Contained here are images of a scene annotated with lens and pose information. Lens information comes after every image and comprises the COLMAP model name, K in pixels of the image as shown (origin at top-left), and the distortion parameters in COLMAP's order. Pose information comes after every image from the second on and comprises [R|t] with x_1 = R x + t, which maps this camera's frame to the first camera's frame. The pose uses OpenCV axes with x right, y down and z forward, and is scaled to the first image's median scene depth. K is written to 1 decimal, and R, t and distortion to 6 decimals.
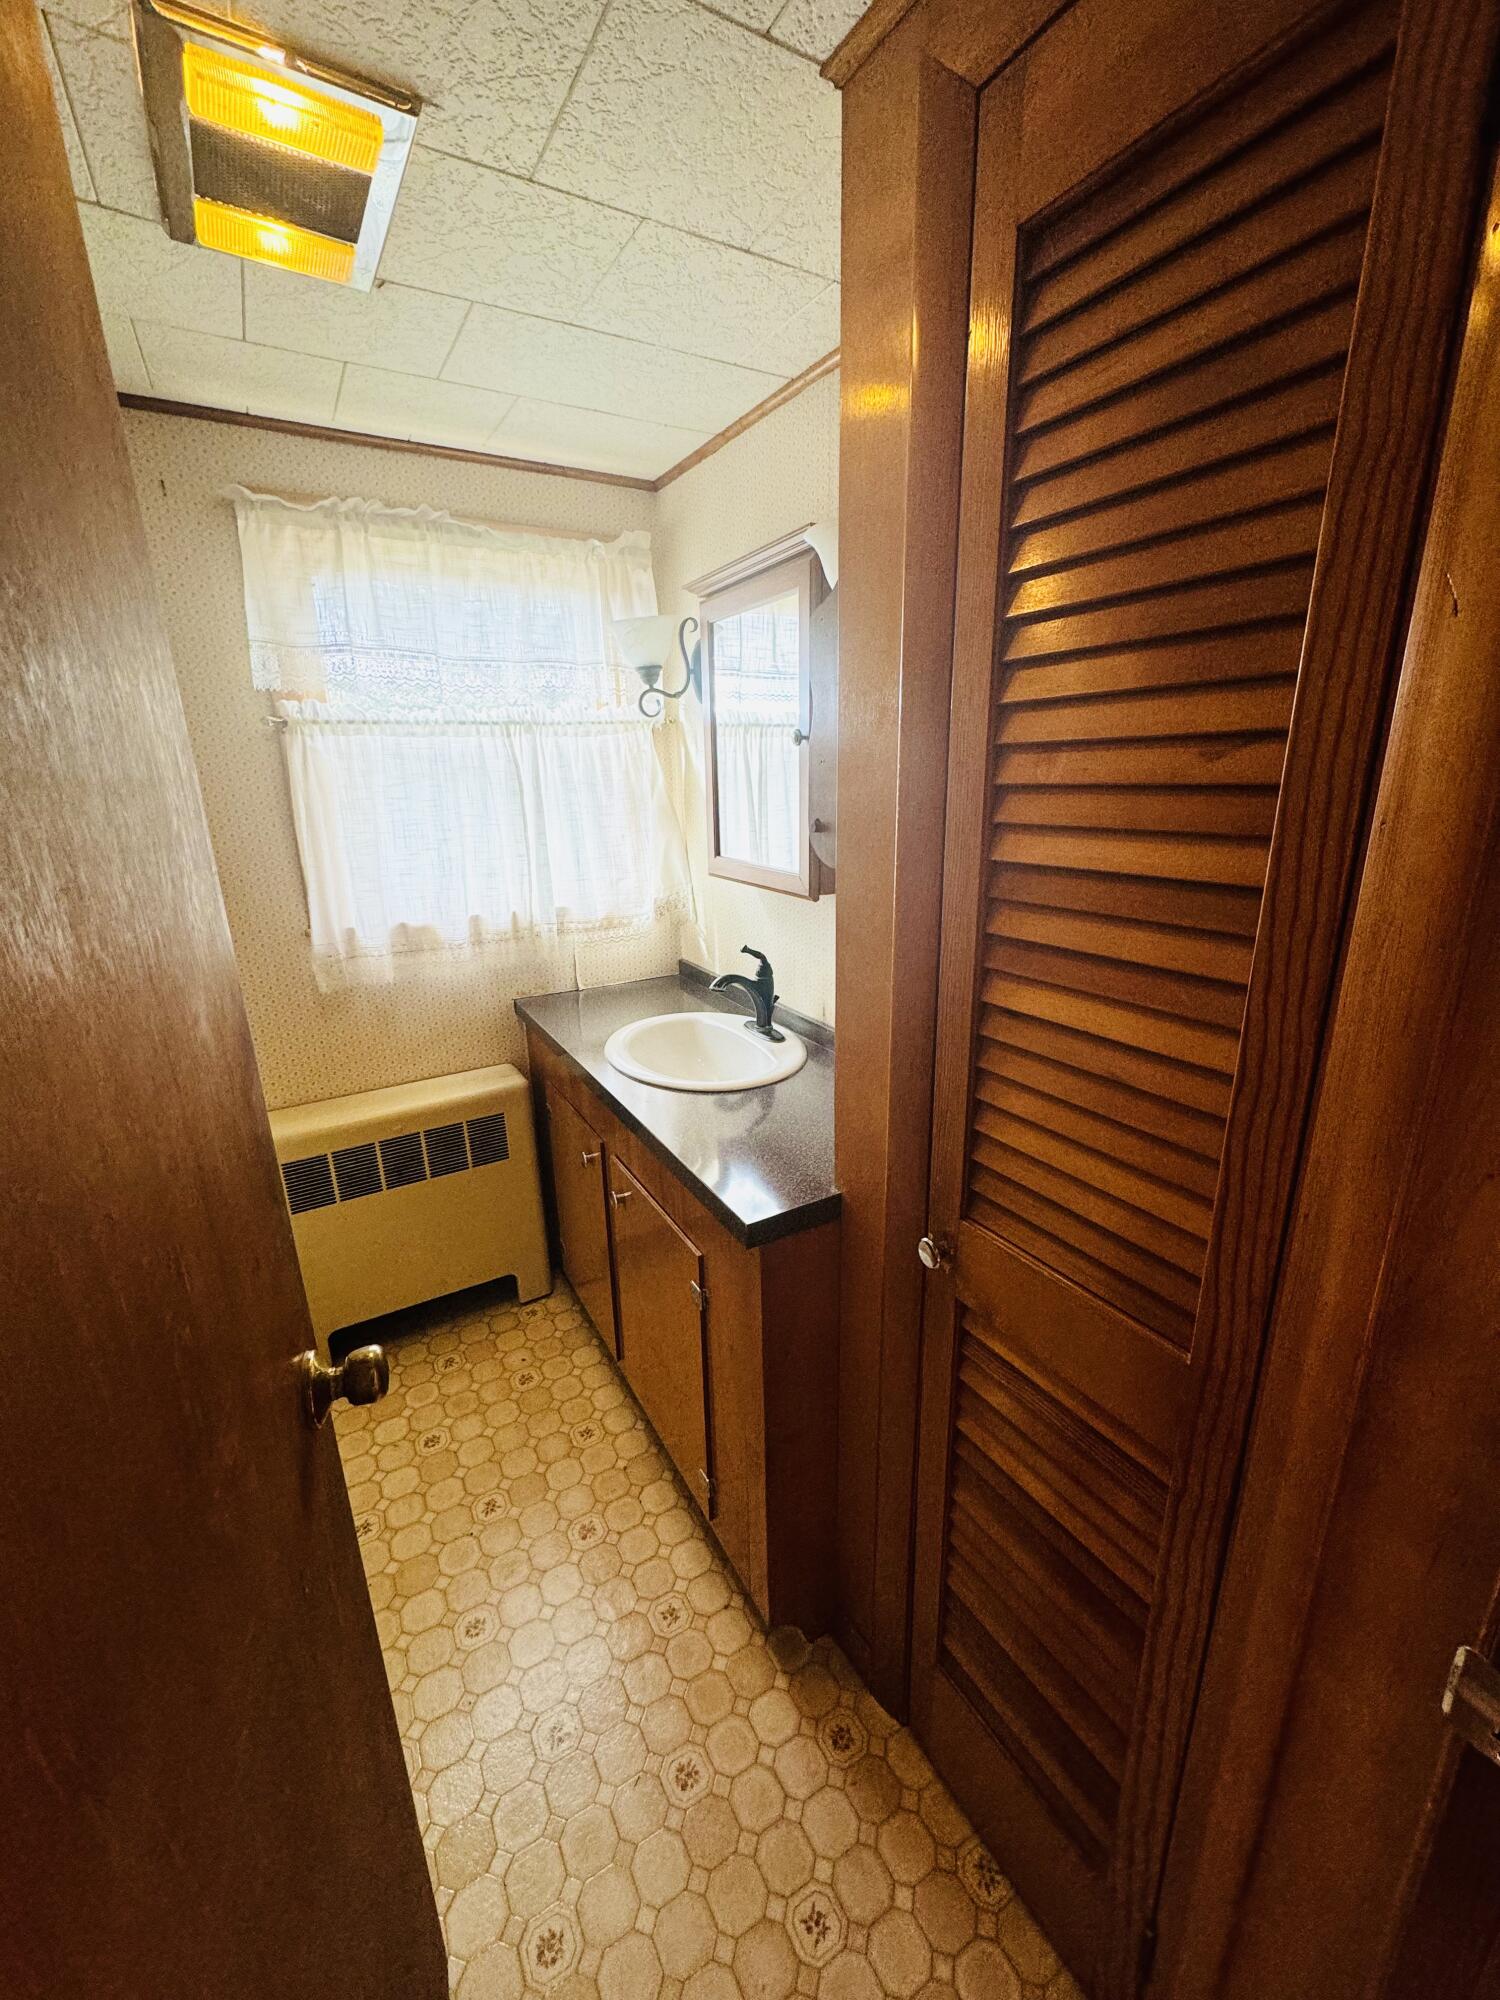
lens RADIAL K [[795.0, 0, 750.0], [0, 795.0, 1000.0], [0, 0, 1]] dist [-0.000999, -0.000049]
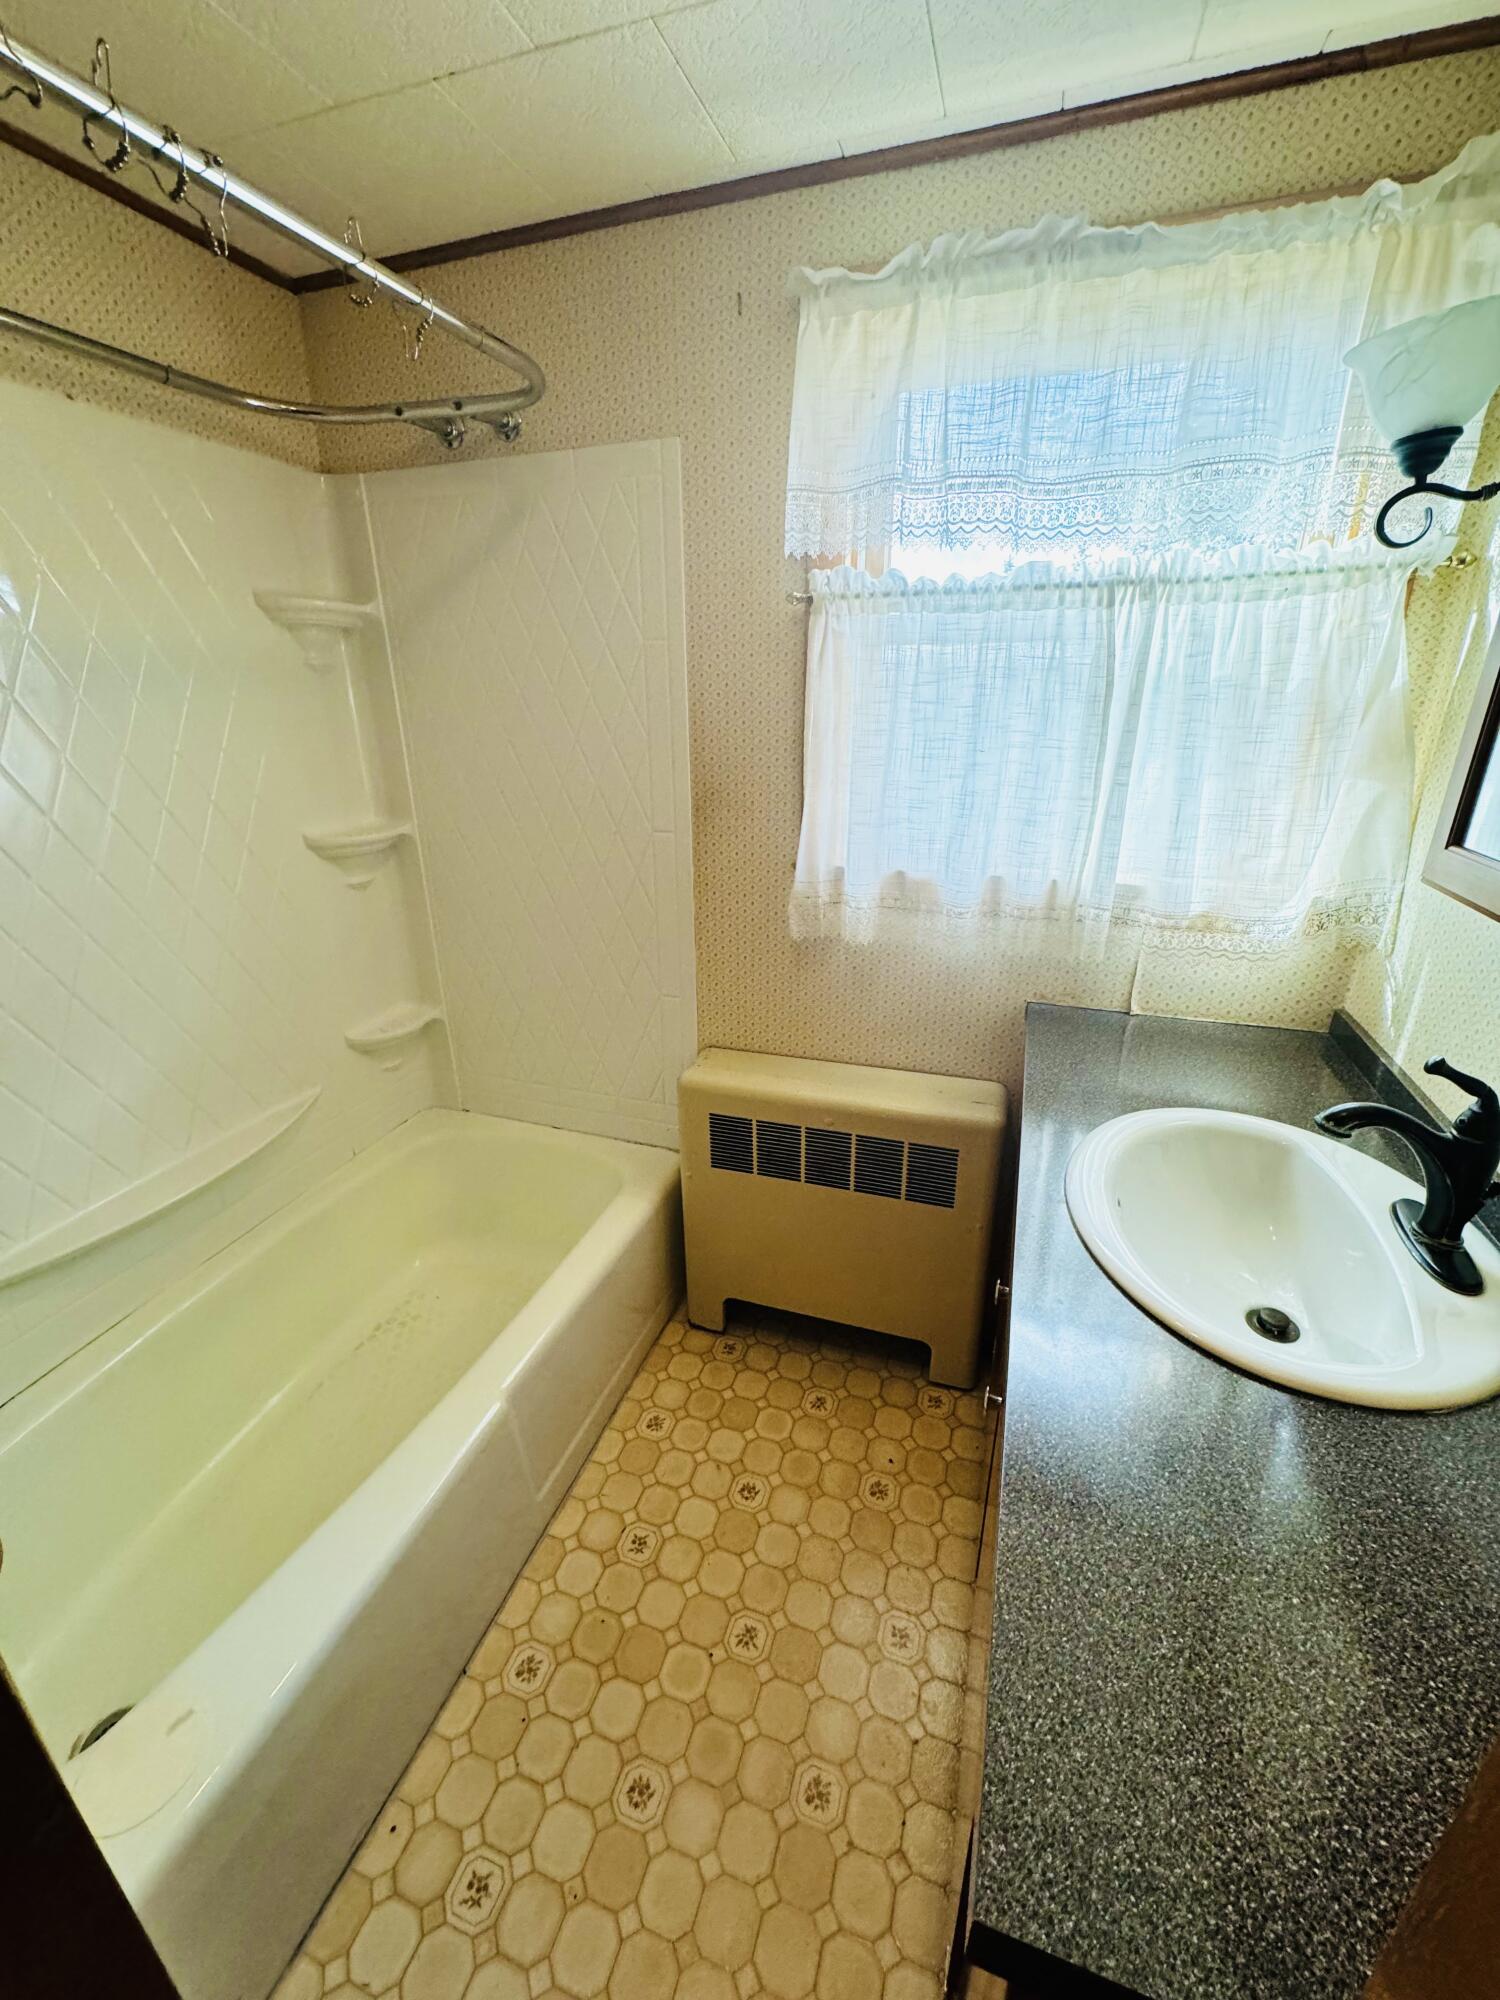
lens RADIAL K [[795.0, 0, 750.0], [0, 795.0, 1000.0], [0, 0, 1]] dist [-0.000999, -0.000049]
pose [[0.660689, 0.282269, -0.695568, 0.033535], [-0.214134, 0.958977, 0.185767, -0.088300], [0.719470, 0.026210, 0.694029, 0.366567]]
